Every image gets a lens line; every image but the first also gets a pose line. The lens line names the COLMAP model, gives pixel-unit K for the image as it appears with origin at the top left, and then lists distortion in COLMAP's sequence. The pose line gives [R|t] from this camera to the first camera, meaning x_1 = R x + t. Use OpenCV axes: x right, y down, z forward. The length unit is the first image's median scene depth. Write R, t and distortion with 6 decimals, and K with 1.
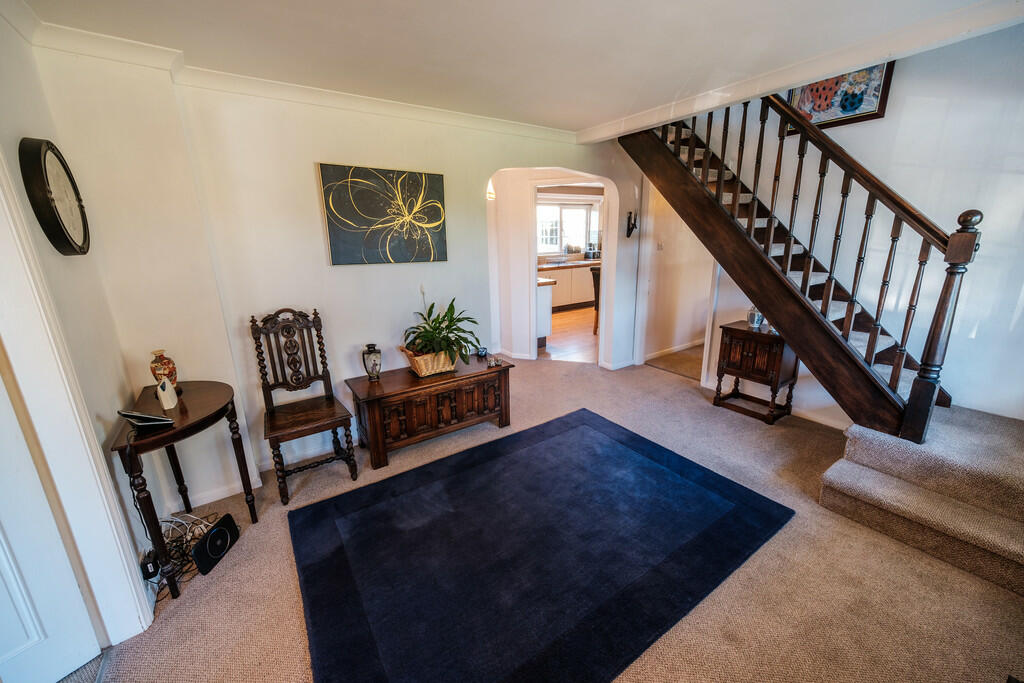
lens RADIAL K [[396.6, 0, 513.6], [0, 396.6, 339.3], [0, 0, 1]] dist [0.014681, -0.000325]
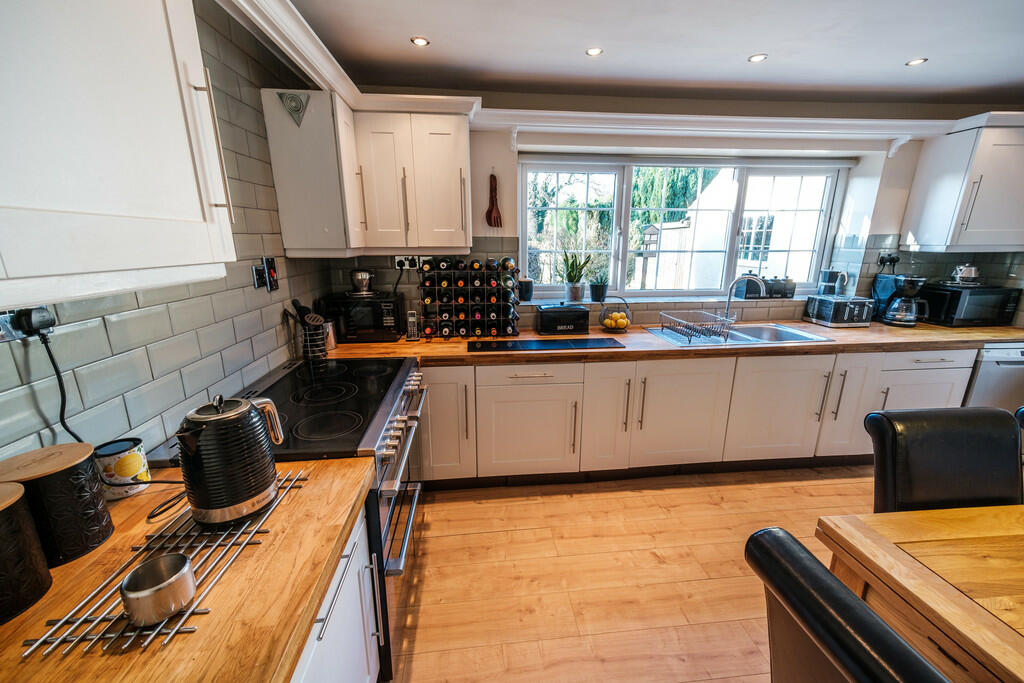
lens RADIAL K [[396.6, 0, 513.6], [0, 396.6, 339.3], [0, 0, 1]] dist [0.014681, -0.000325]
pose [[0.877101, 0.133330, -0.461429, 0.120586], [-0.137950, 0.990151, 0.023884, -0.156813], [0.460069, 0.042705, 0.886856, 0.576982]]
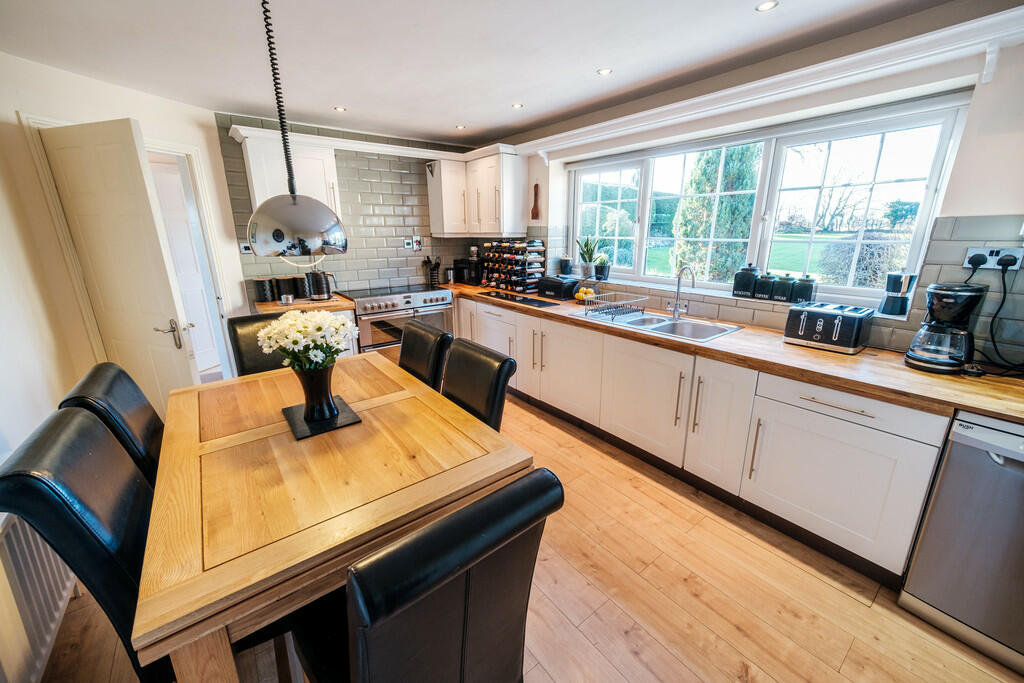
lens RADIAL K [[396.6, 0, 513.6], [0, 396.6, 339.3], [0, 0, 1]] dist [0.014681, -0.000325]
pose [[0.055282, 0.281324, -0.958019, 0.416267], [-0.254854, 0.931681, 0.258884, -0.215620], [0.965398, 0.229844, 0.123201, 0.784455]]
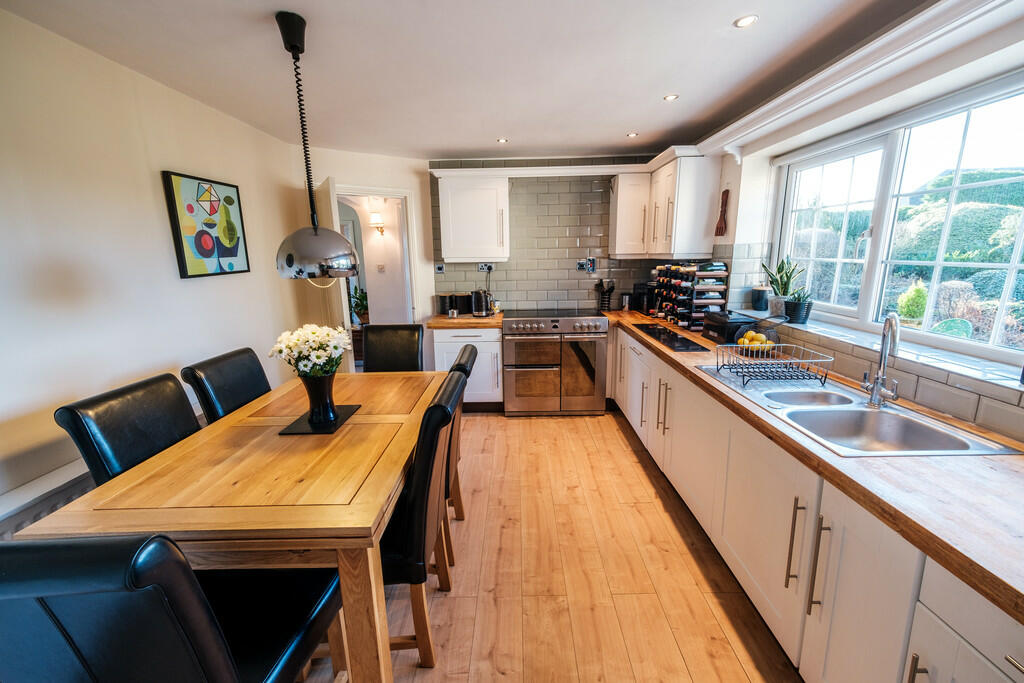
lens RADIAL K [[412.1, 0, 513.1], [0, 412.1, 339.3], [0, 0, 1]] dist [0.012910, -0.000150]
pose [[-0.576186, 0.194670, -0.793797, 0.352773], [-0.185710, 0.914635, 0.359104, -0.244470], [0.795941, 0.354326, -0.490848, 0.894148]]
